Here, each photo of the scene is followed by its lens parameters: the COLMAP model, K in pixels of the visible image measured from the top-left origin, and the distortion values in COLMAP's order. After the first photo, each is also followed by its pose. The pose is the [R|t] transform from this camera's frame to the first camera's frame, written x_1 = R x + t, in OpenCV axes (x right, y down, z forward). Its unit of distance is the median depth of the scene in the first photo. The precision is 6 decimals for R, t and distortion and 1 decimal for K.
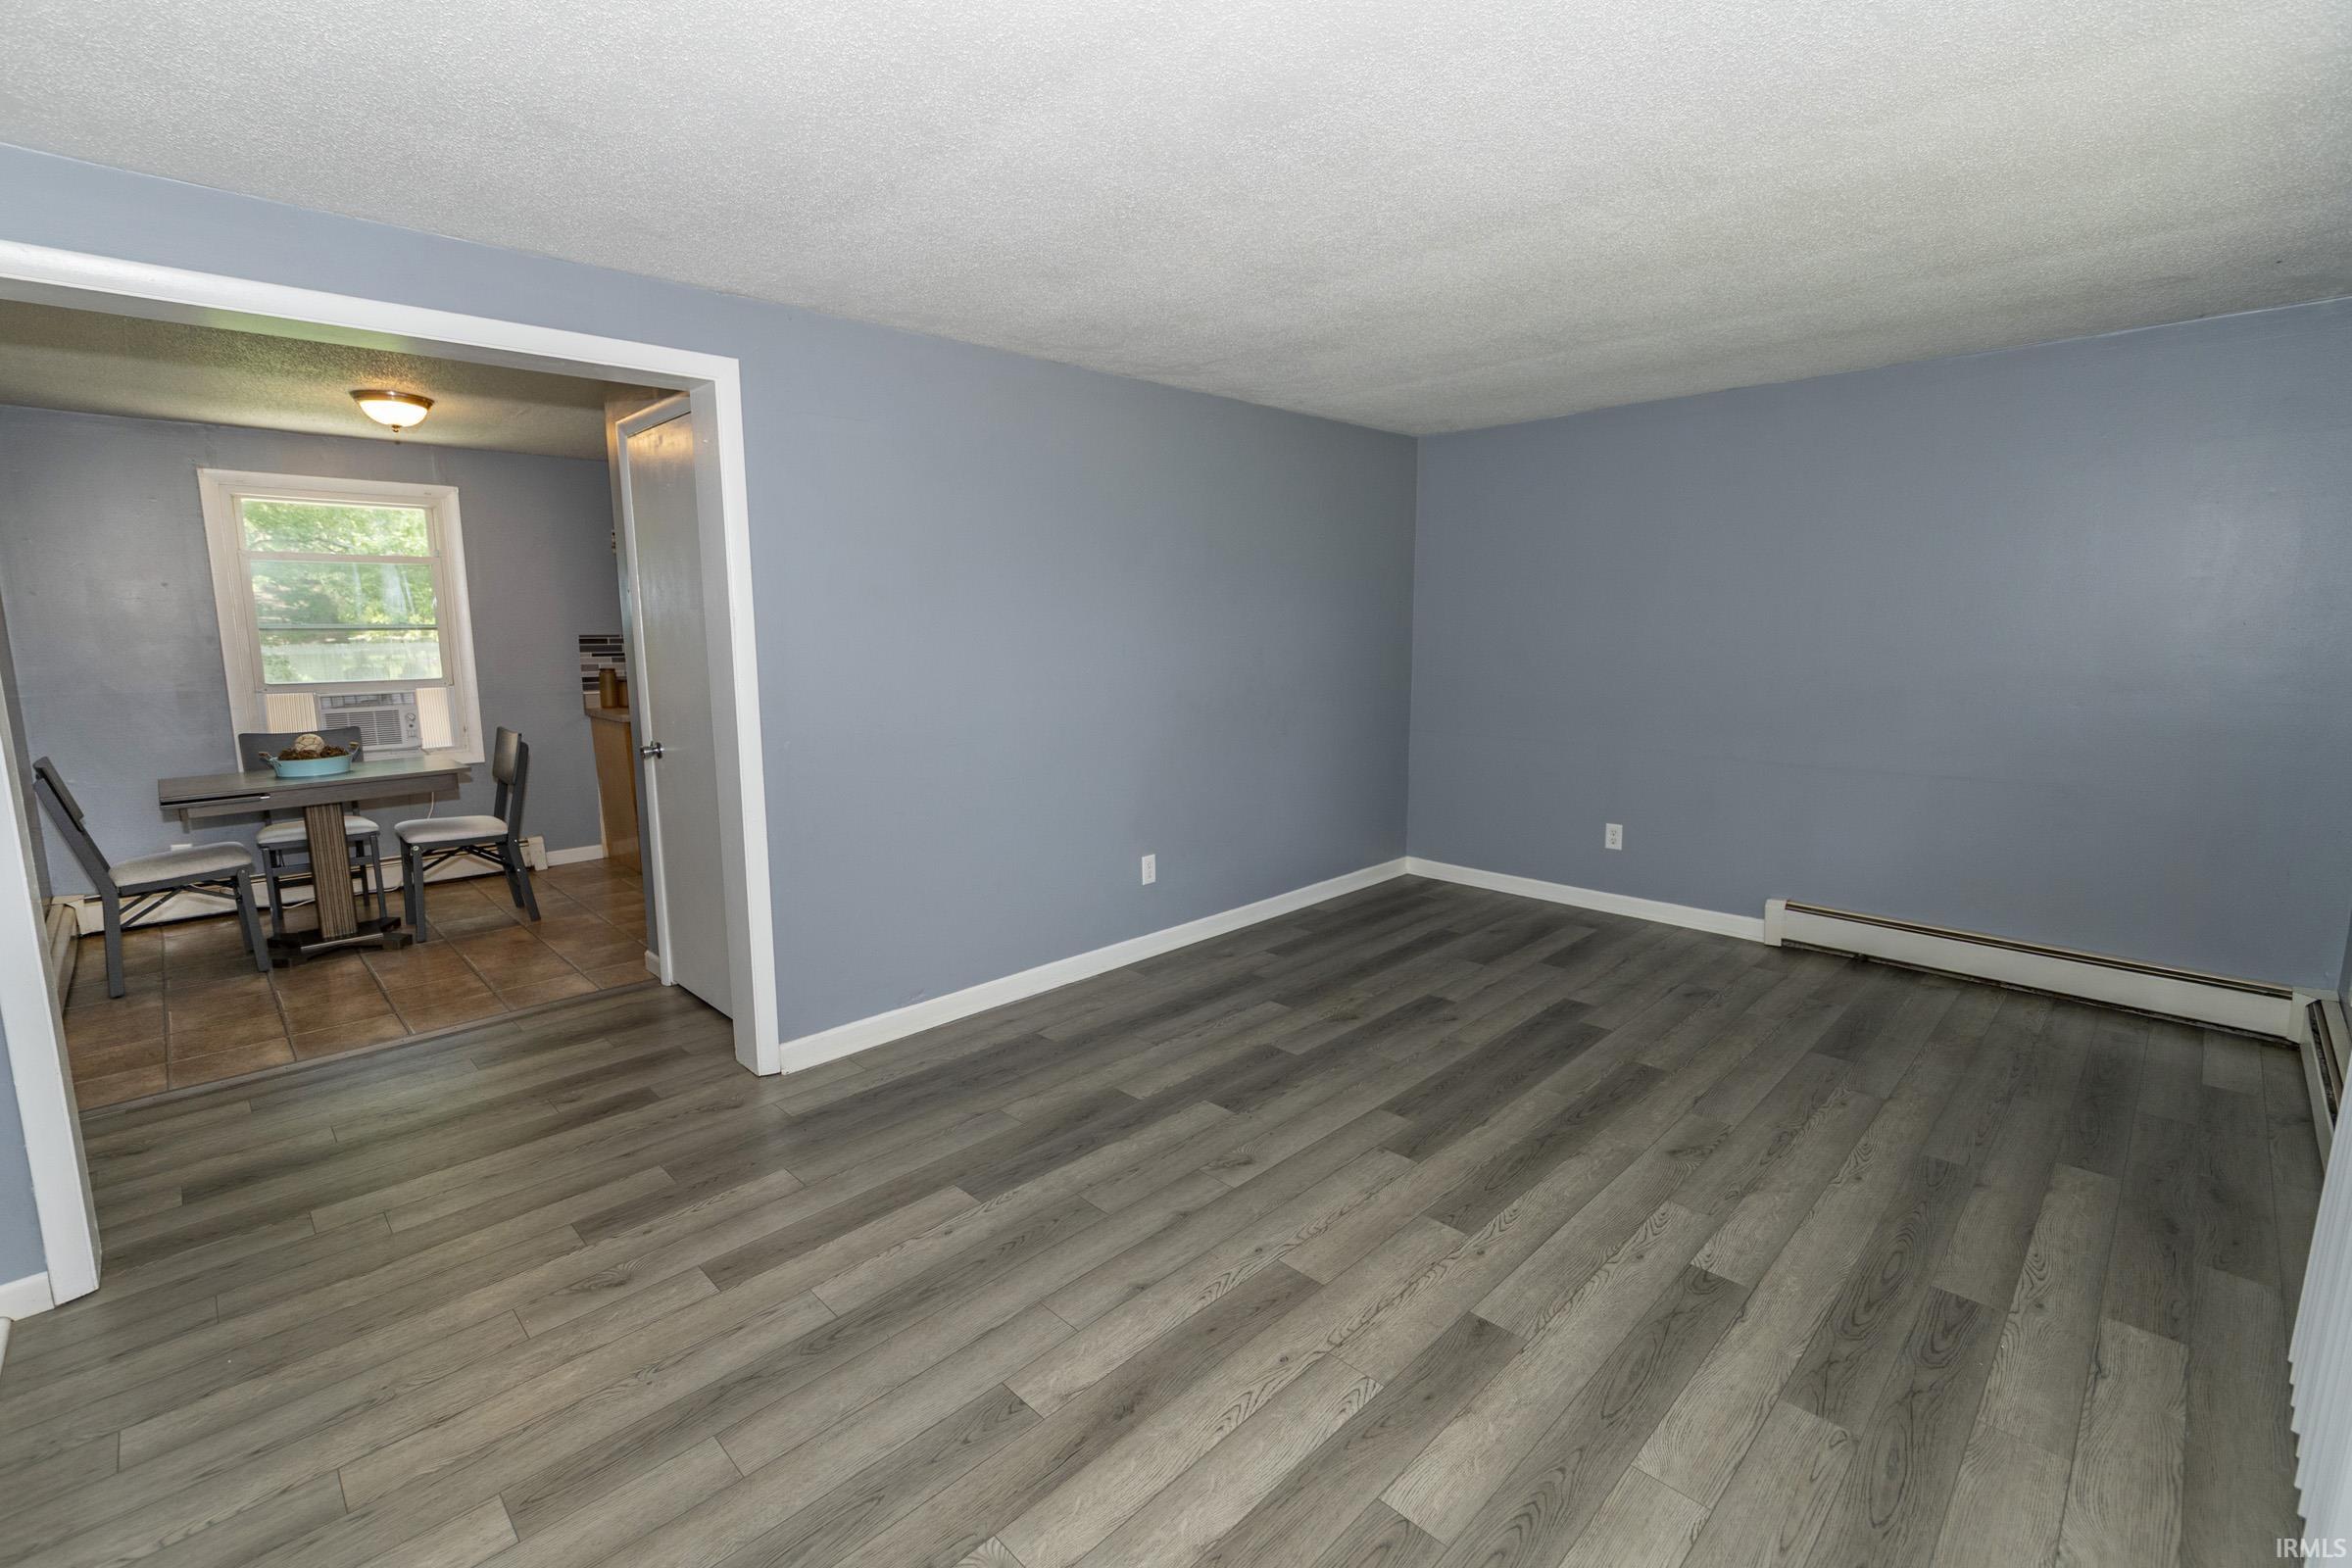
lens RADIAL K [[1039.0, 0, 1158.9], [0, 1039.0, 777.9], [0, 0, 1]] dist [-0.002124, -0.000403]
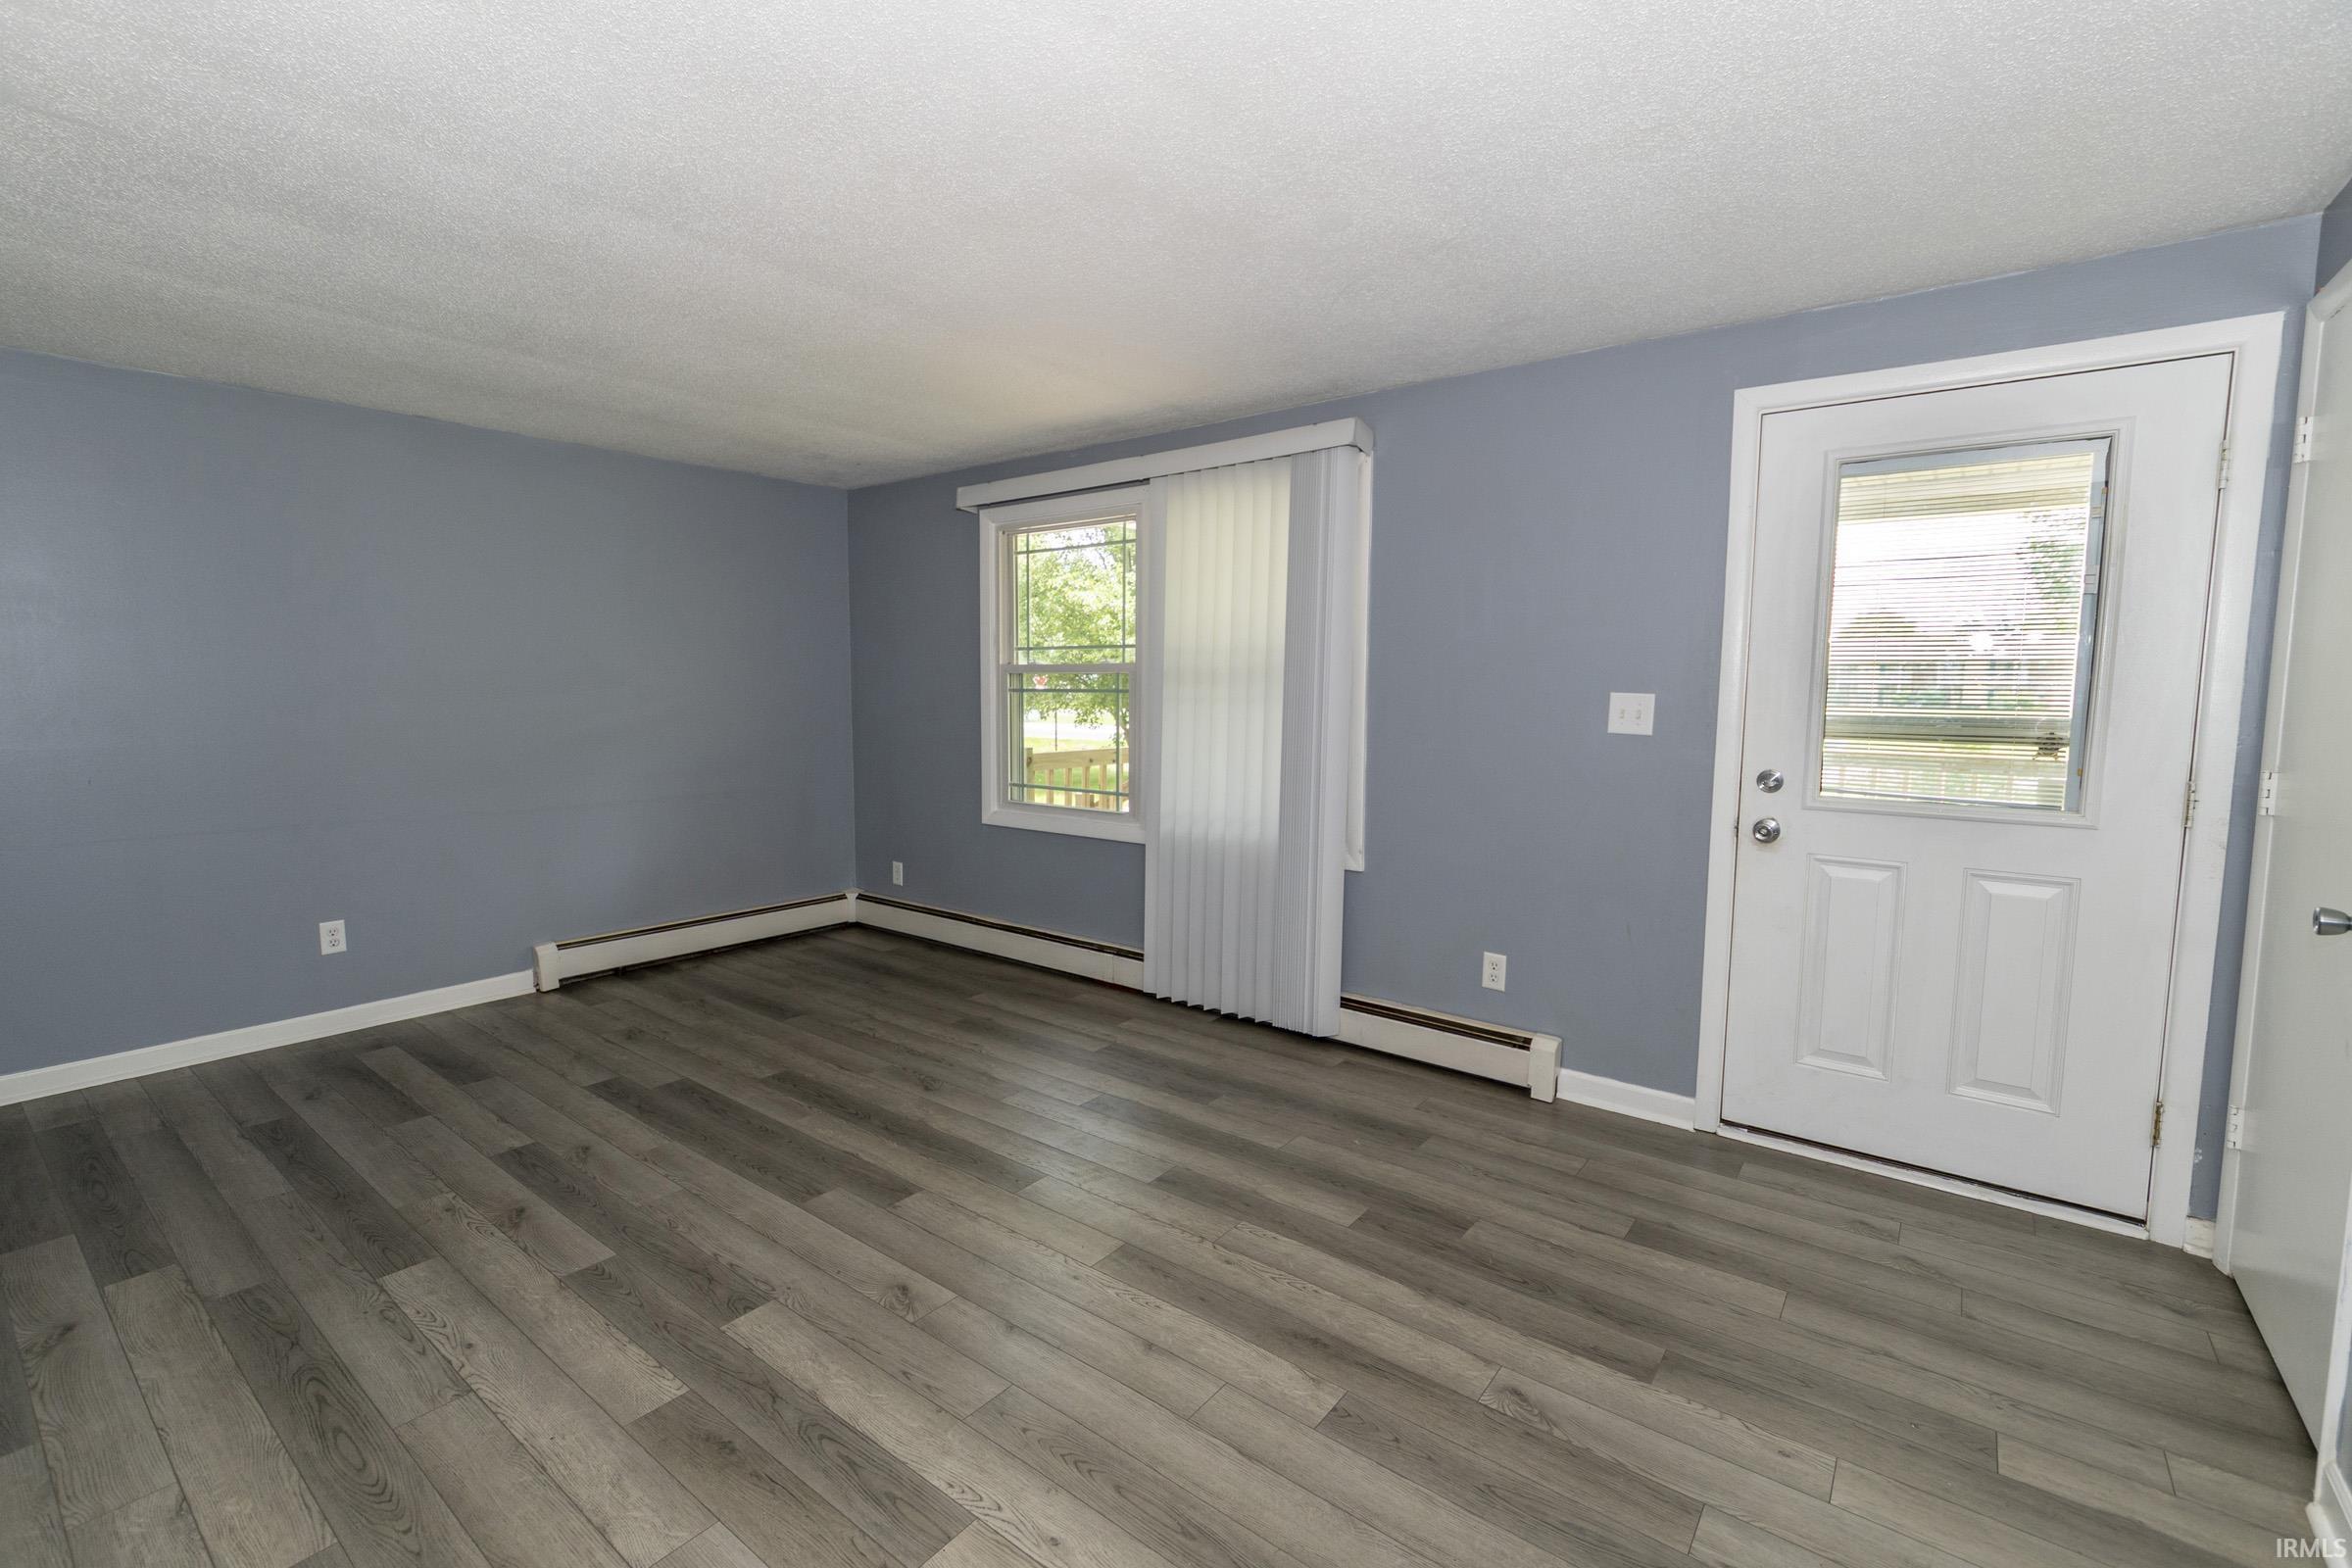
lens RADIAL K [[1039.0, 0, 1158.9], [0, 1039.0, 777.9], [0, 0, 1]] dist [-0.002124, -0.000403]
pose [[-0.138019, -0.083342, 0.986917, -0.607763], [0.146820, 0.983723, 0.103605, -0.075057], [-0.979487, 0.159199, -0.123536, 0.690319]]
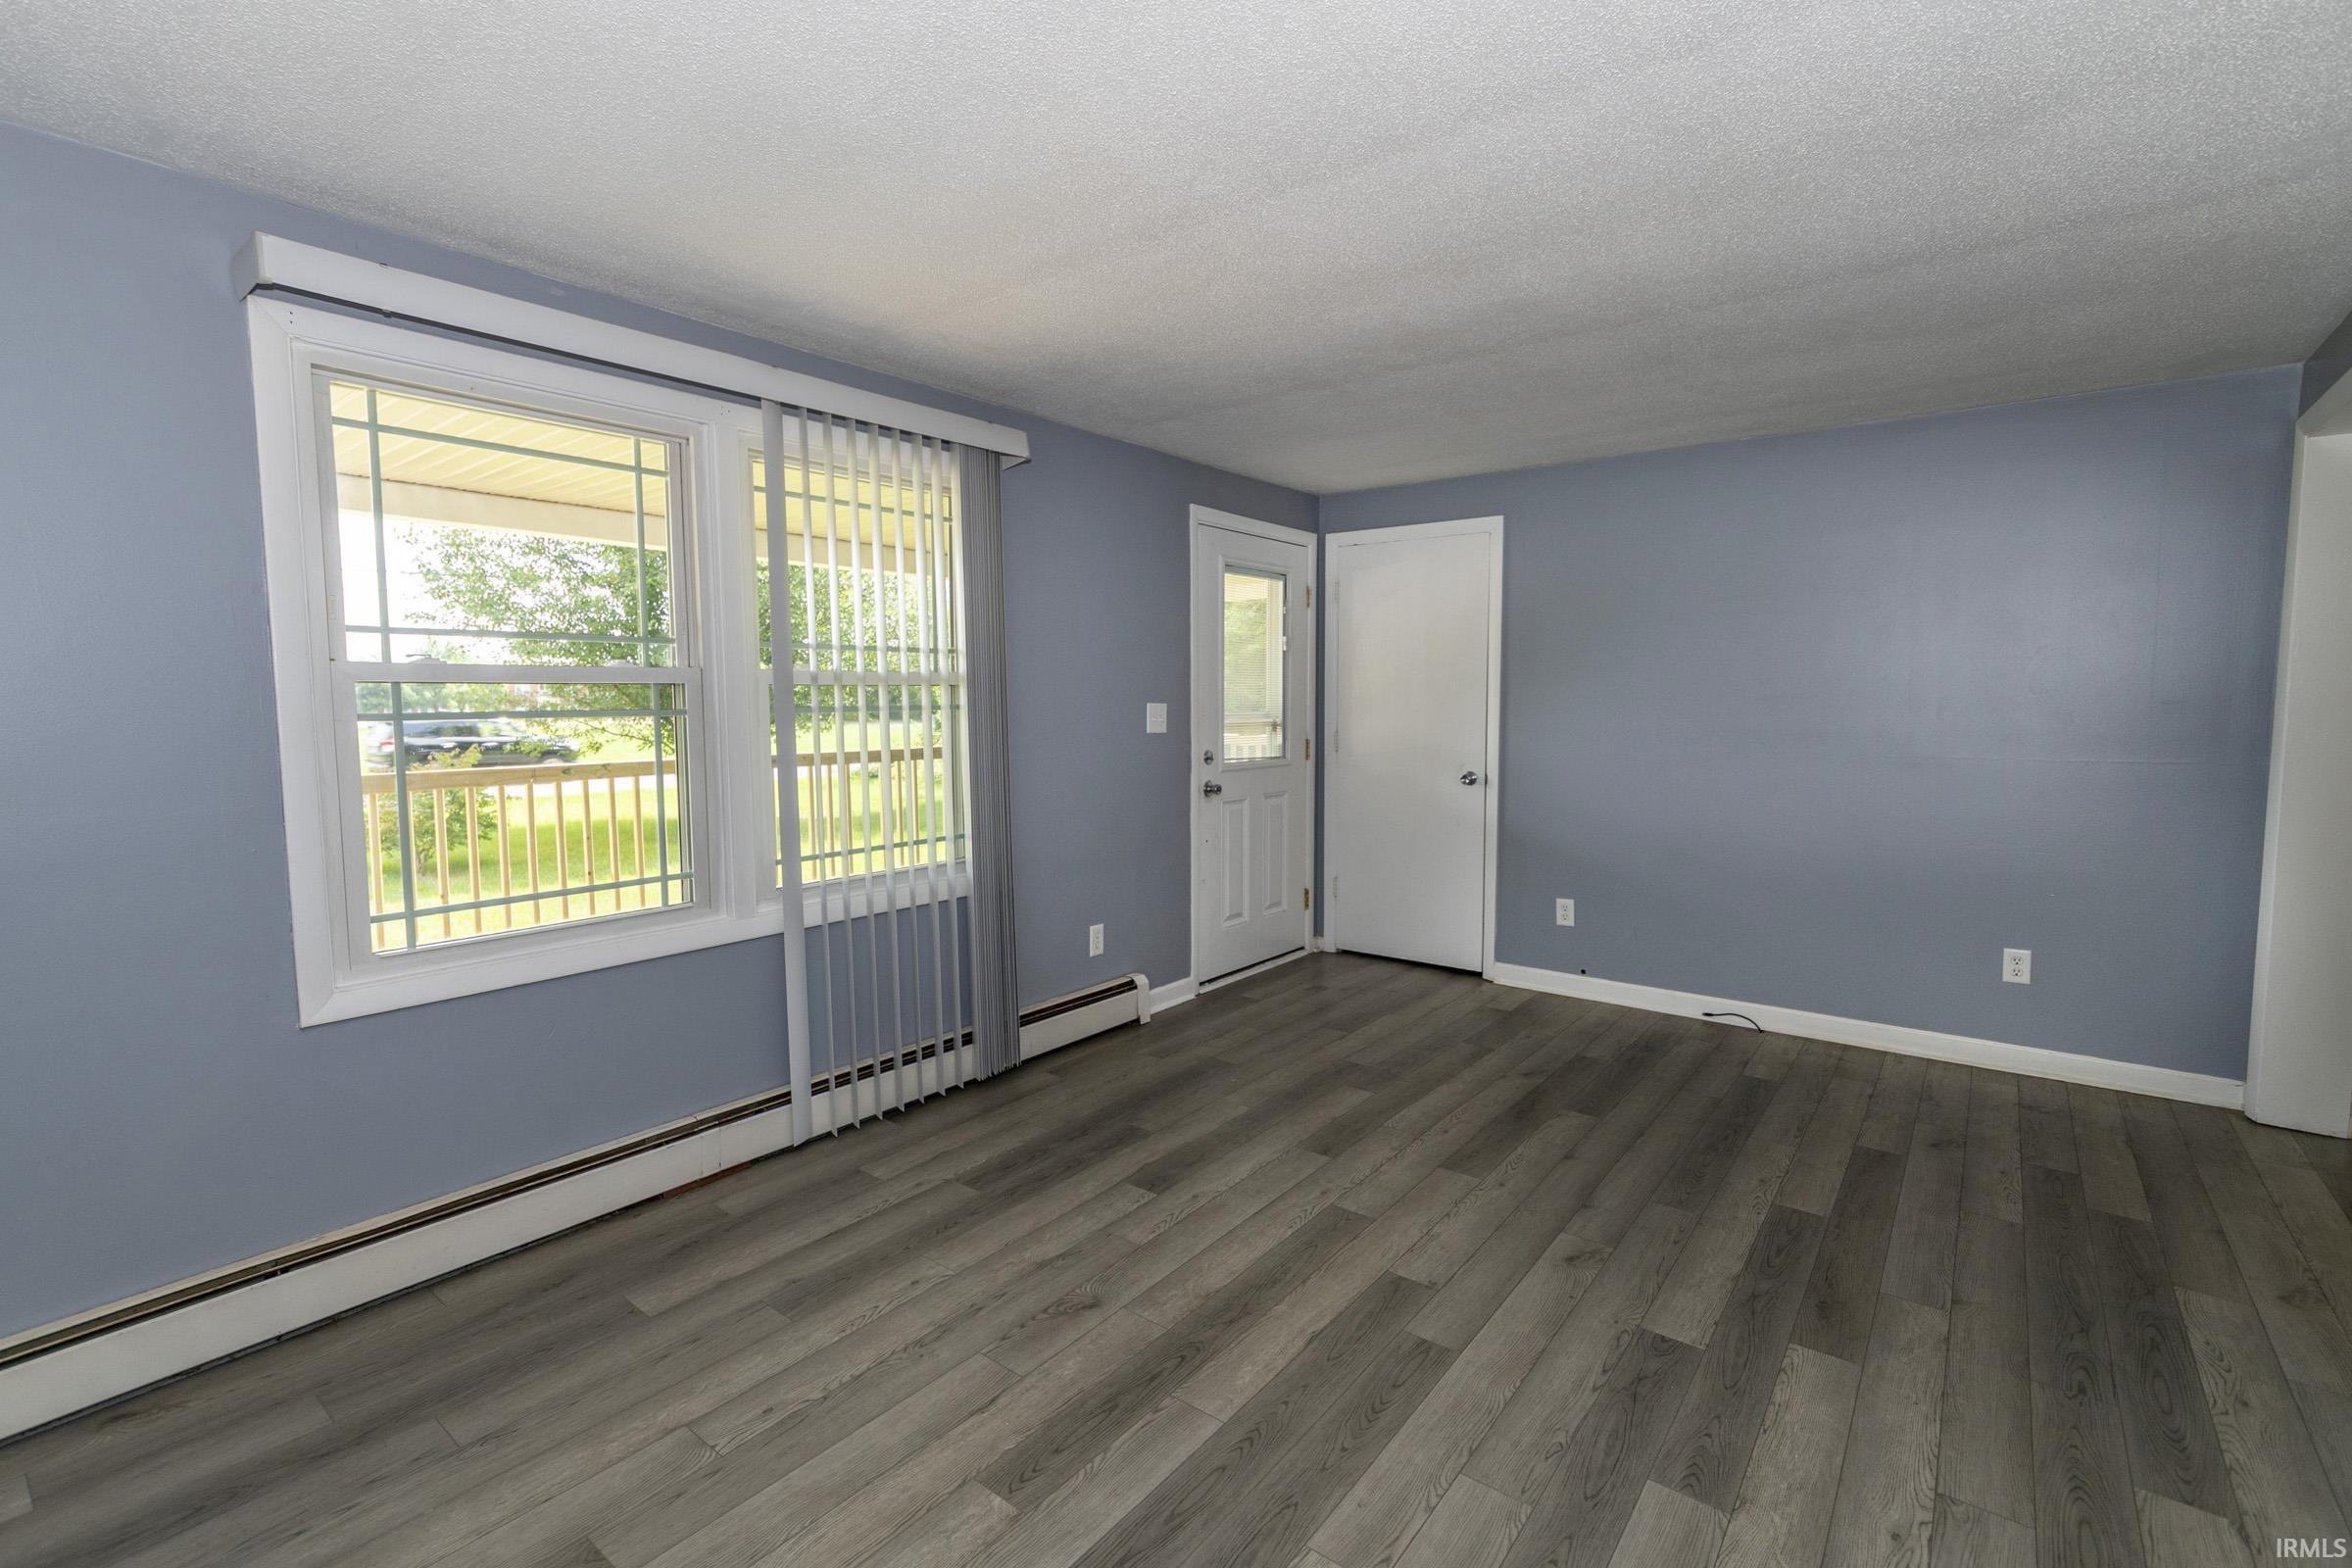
lens RADIAL K [[1042.0, 0, 1175.7], [0, 1042.0, 771.8], [0, 0, 1]] dist [0.003560, 0.001285]
pose [[-0.990793, 0.019148, -0.134022, 0.446090], [-0.011549, 0.974386, 0.224585, -0.201008], [0.134889, 0.224065, -0.965194, 1.434430]]
